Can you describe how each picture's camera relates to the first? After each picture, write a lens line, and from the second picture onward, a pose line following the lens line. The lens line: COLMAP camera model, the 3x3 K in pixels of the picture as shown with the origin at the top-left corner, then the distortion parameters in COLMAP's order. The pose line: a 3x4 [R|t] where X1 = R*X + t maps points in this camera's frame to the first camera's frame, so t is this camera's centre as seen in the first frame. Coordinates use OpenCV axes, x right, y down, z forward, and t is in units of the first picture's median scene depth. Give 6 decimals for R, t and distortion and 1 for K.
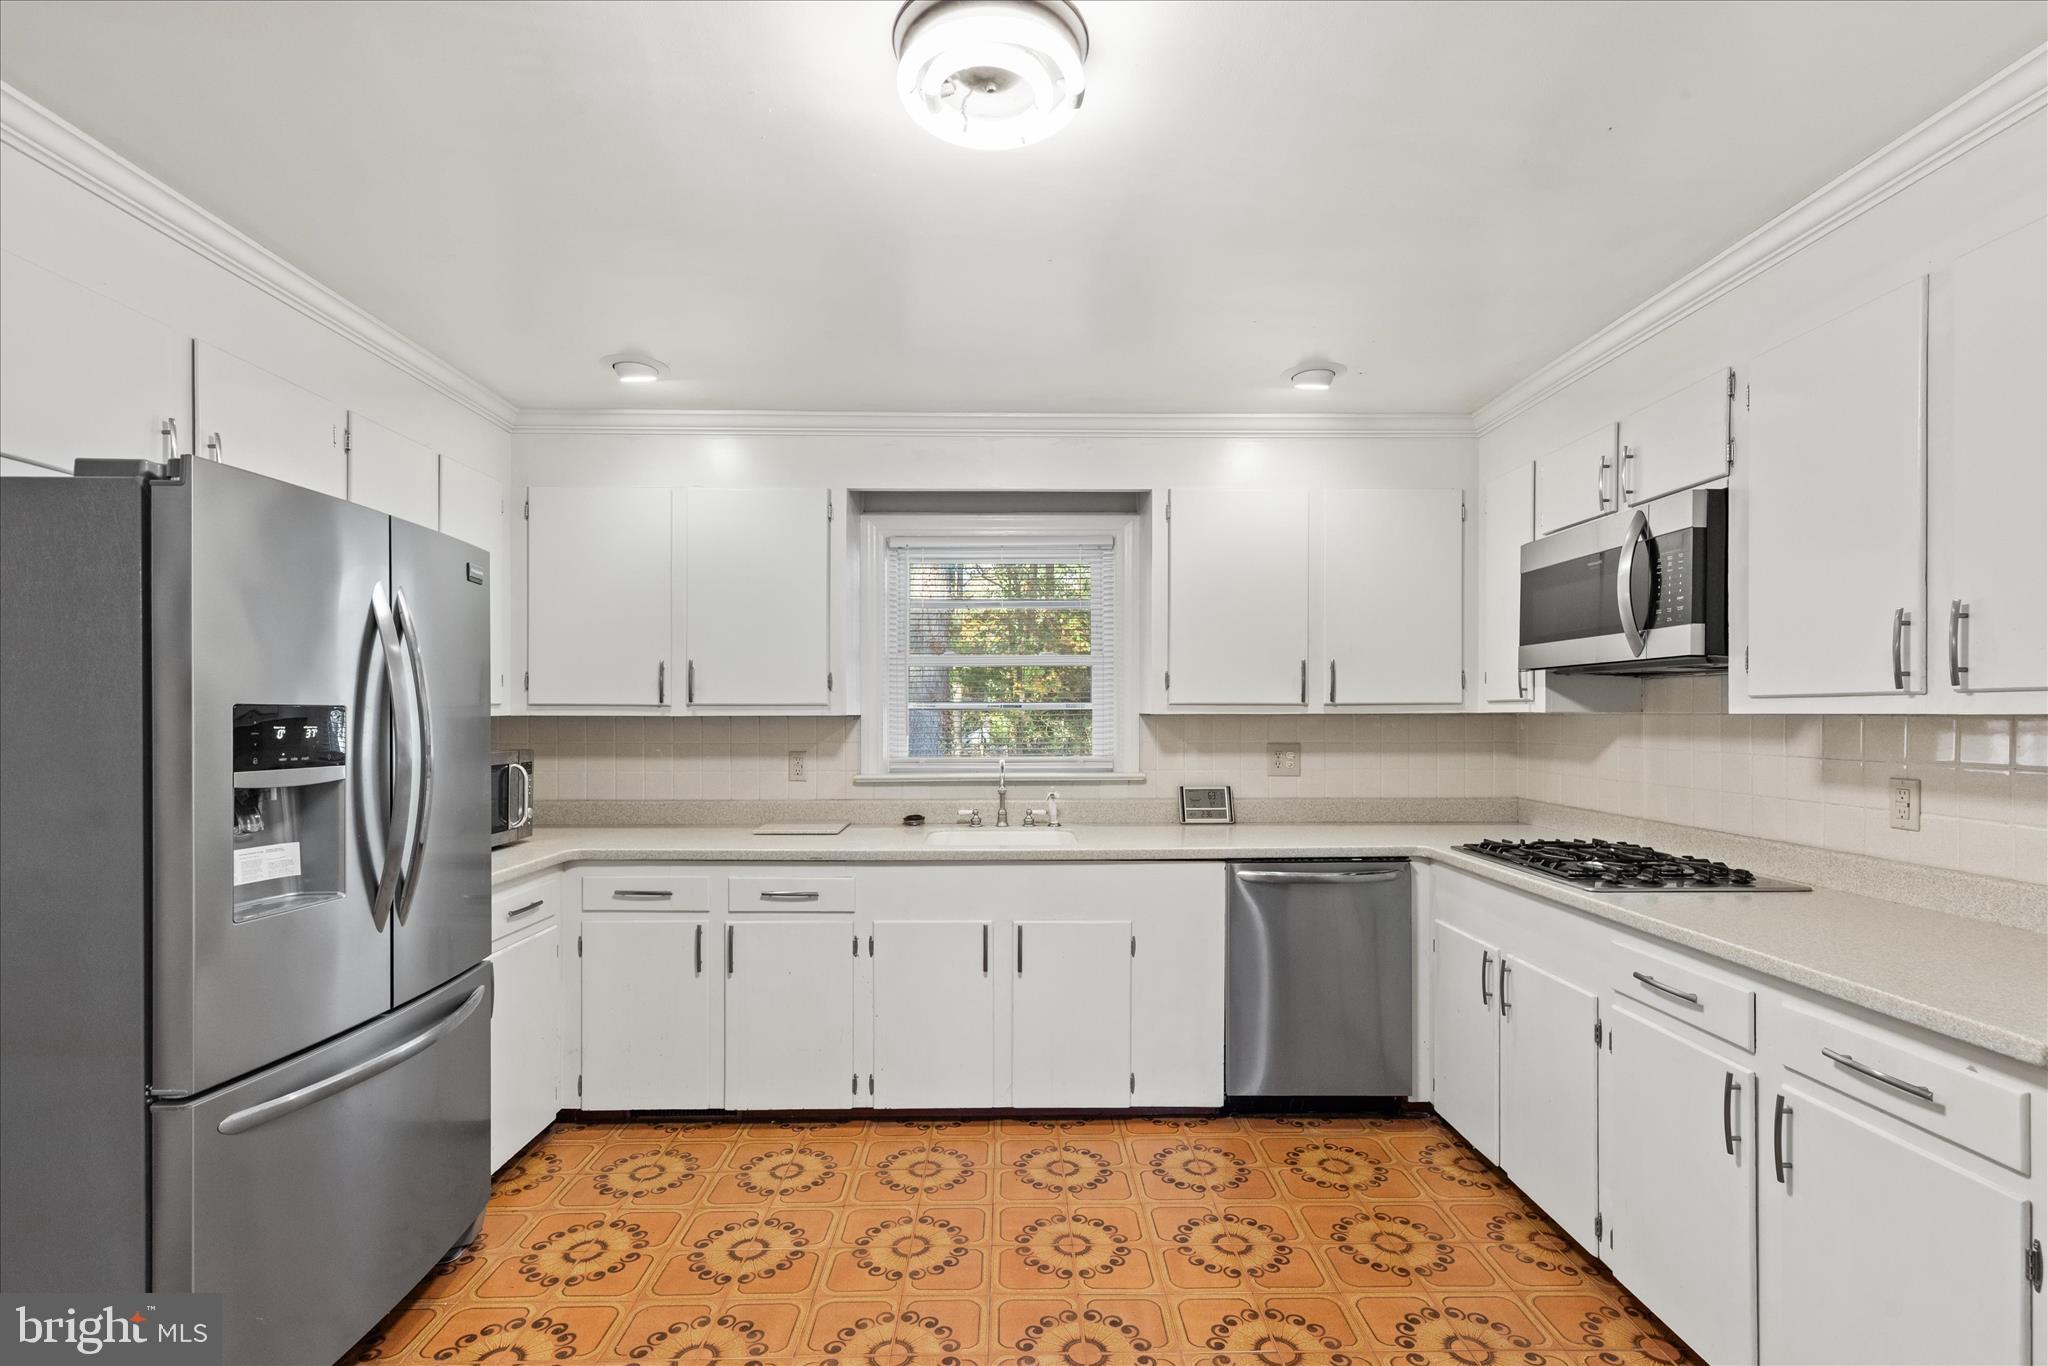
lens RADIAL K [[949.6, 0, 1034.5], [0, 949.6, 718.1], [0, 0, 1]] dist [0.000782, -0.000228]
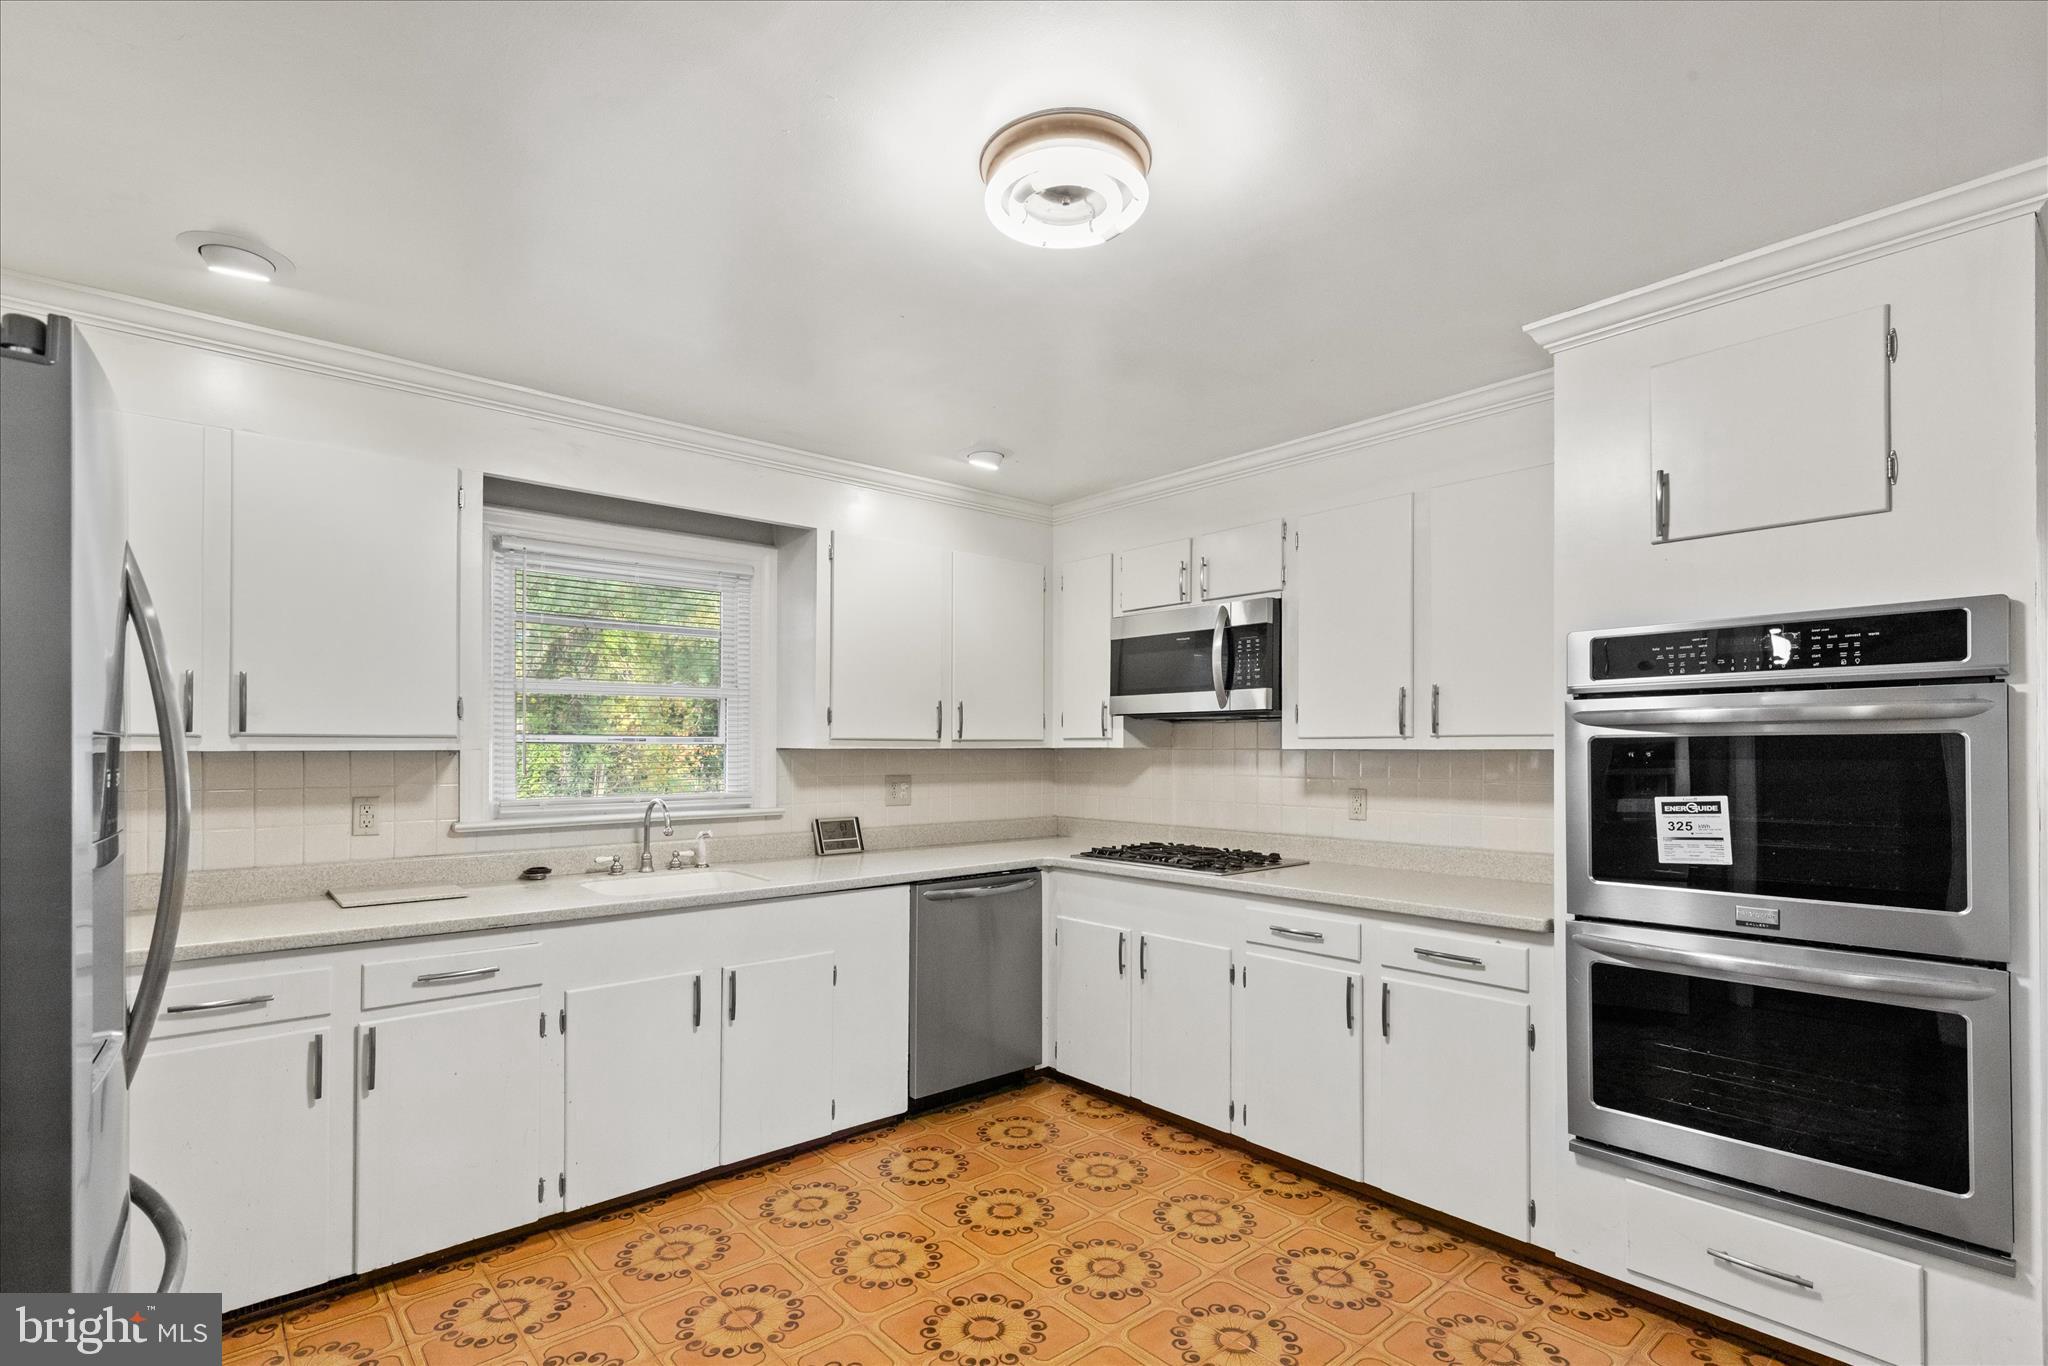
lens RADIAL K [[961.7, 0, 1026.5], [0, 961.7, 748.9], [0, 0, 1]] dist [0.000760, -0.000029]
pose [[0.763717, 0.000479, 0.645551, -0.411191], [0.001728, 0.999995, -0.002786, -0.000756], [-0.645549, 0.003243, 0.763712, 0.073853]]
